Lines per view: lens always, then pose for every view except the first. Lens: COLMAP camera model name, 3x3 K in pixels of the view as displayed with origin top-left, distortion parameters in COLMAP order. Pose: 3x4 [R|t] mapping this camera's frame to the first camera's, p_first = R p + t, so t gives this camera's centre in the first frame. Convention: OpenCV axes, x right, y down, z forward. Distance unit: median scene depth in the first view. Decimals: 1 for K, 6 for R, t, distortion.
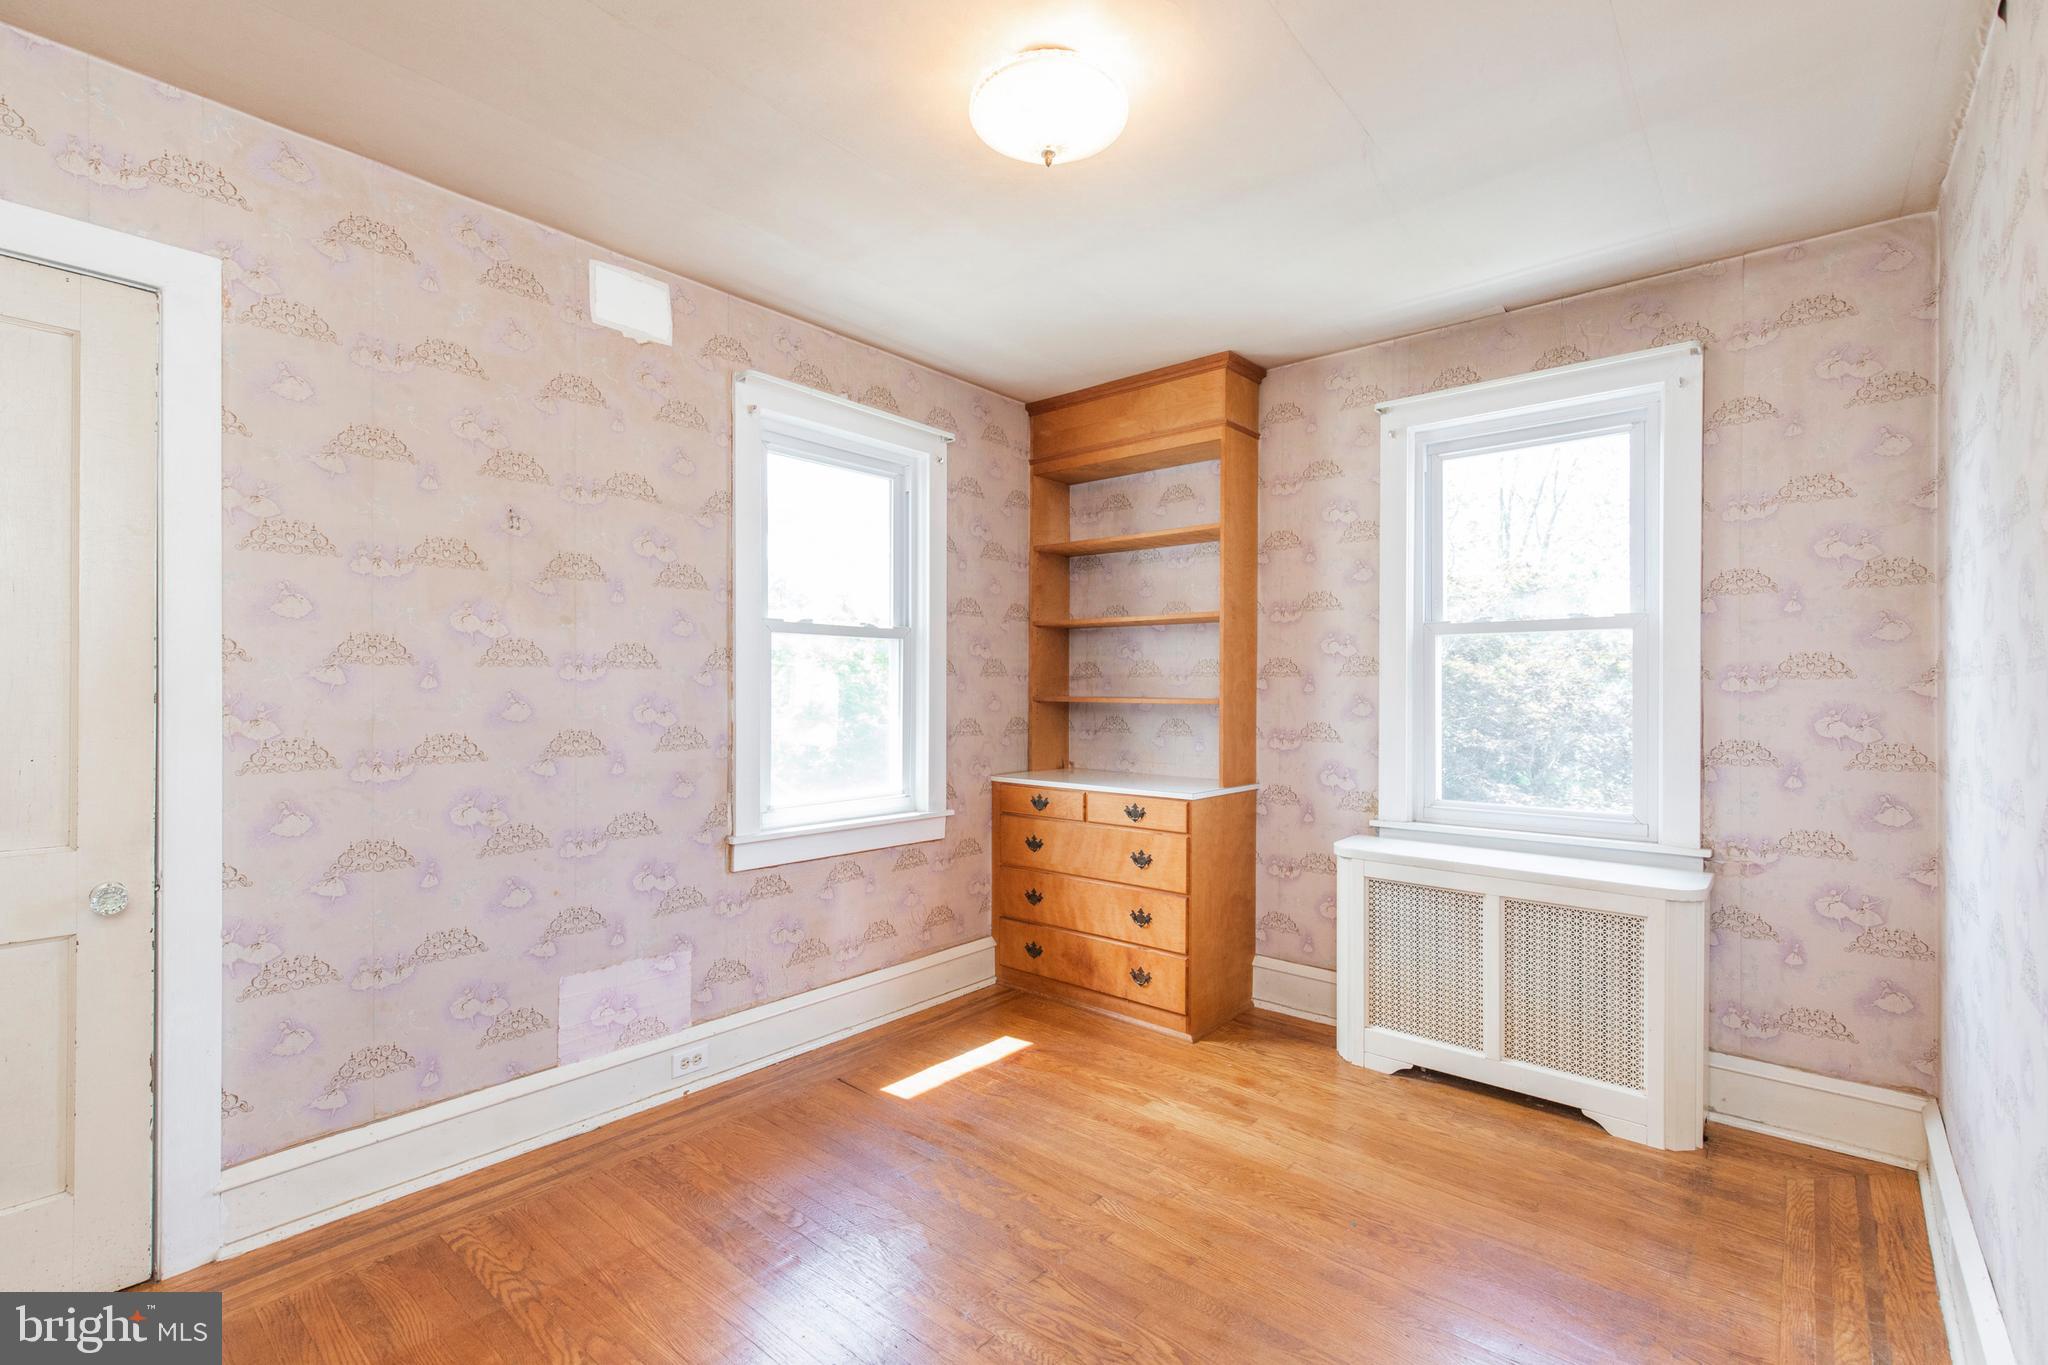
lens RADIAL K [[931.4, 0, 1036.3], [0, 931.4, 693.8], [0, 0, 1]] dist [0.006541, -0.000183]
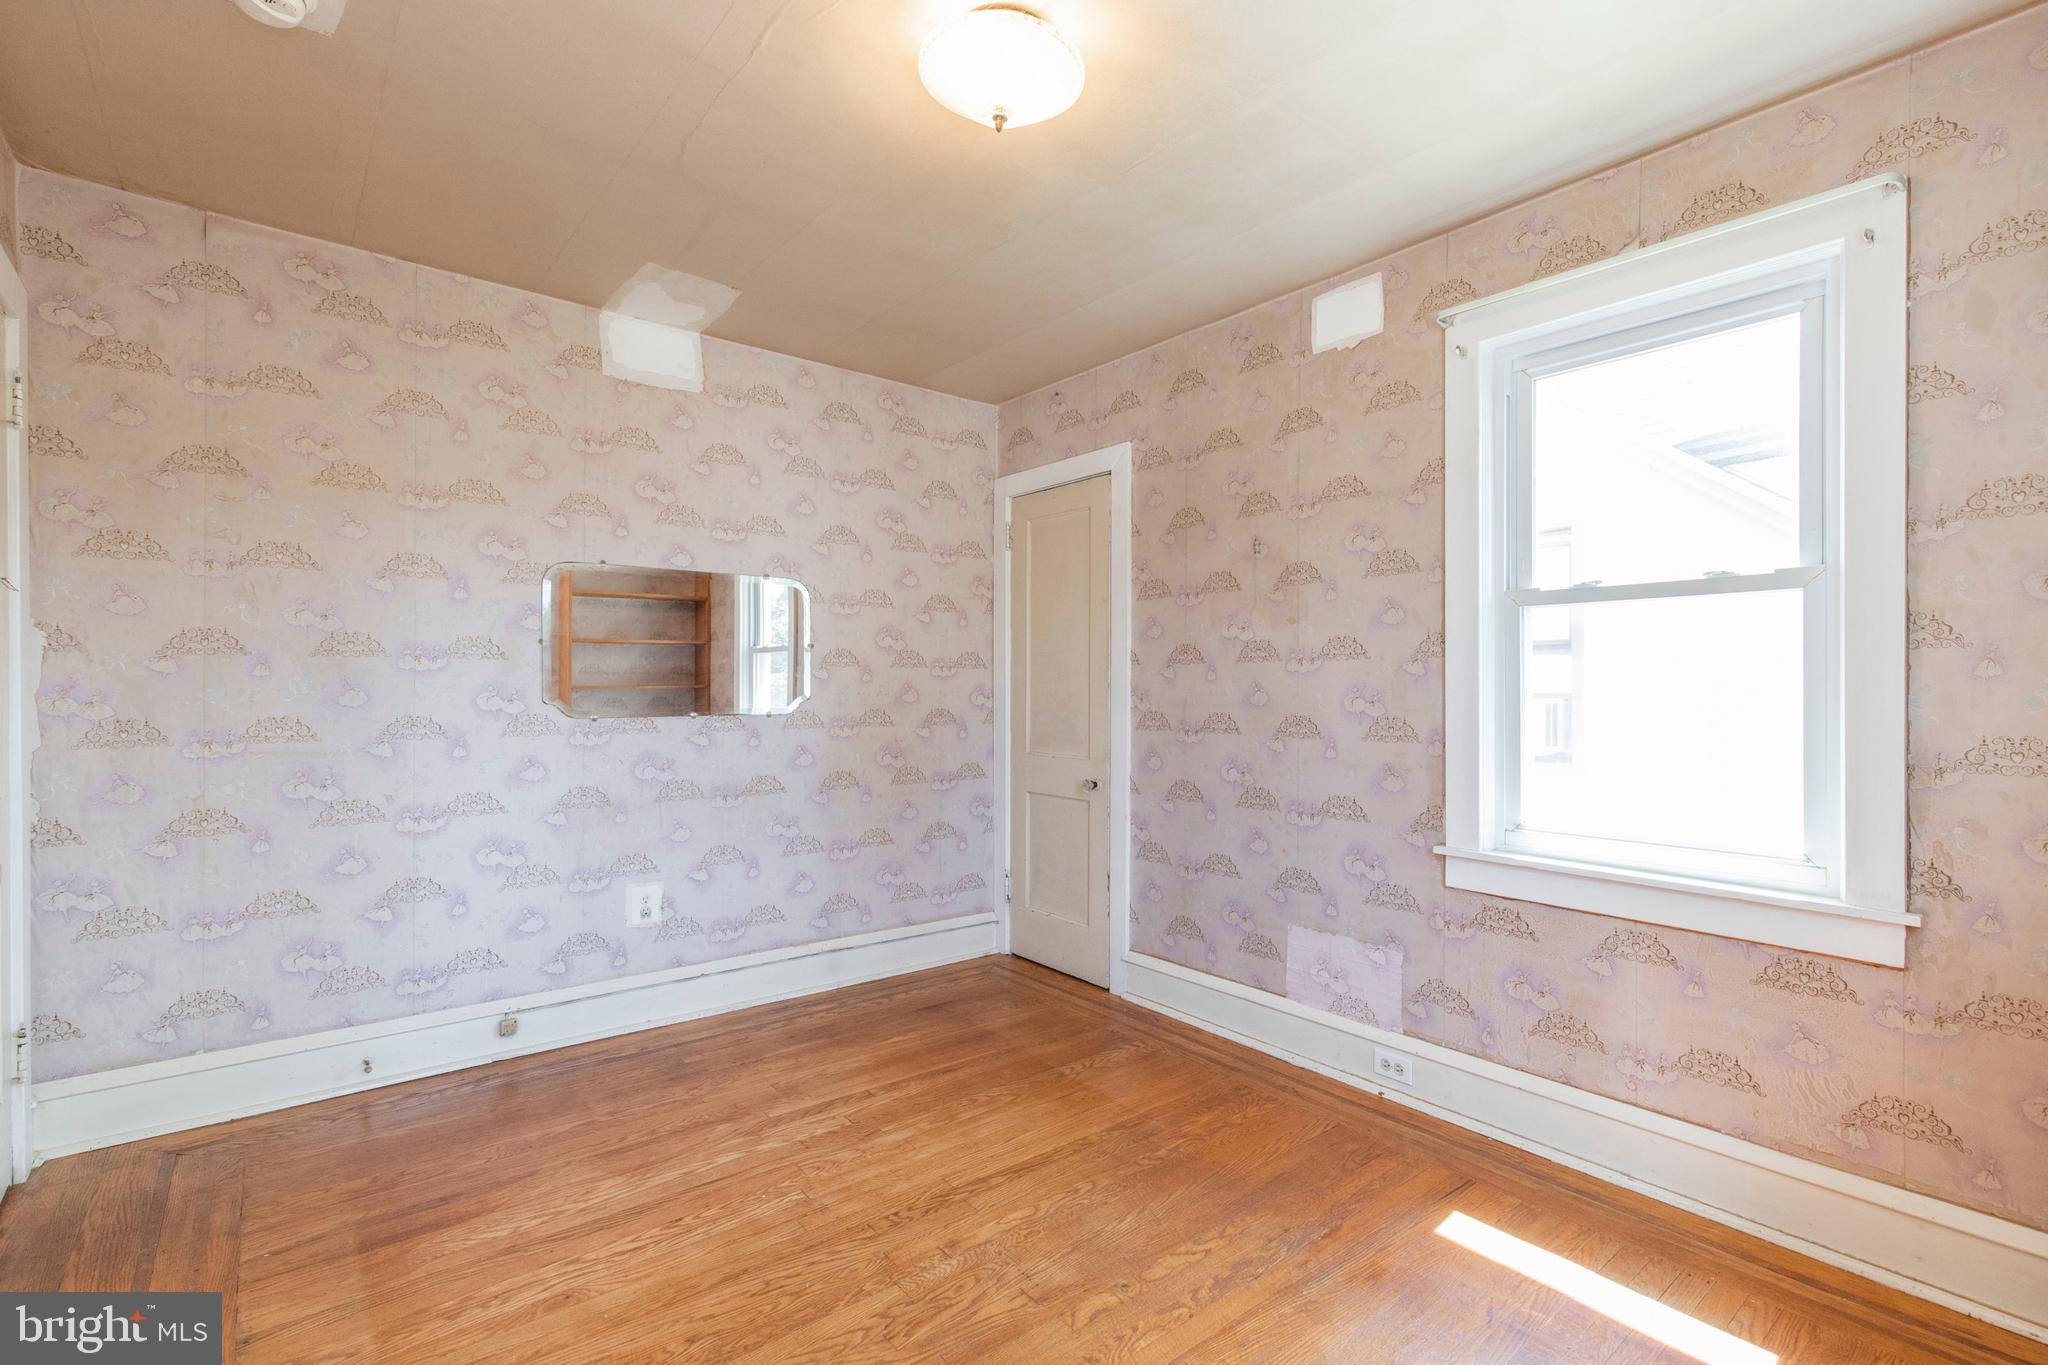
lens RADIAL K [[931.4, 0, 1036.3], [0, 931.4, 693.8], [0, 0, 1]] dist [0.006541, -0.000183]
pose [[-0.193662, 0.001754, -0.981067, 0.662470], [-0.009529, 0.999948, 0.003669, 0.010794], [0.981022, 0.010060, -0.193635, 0.850969]]
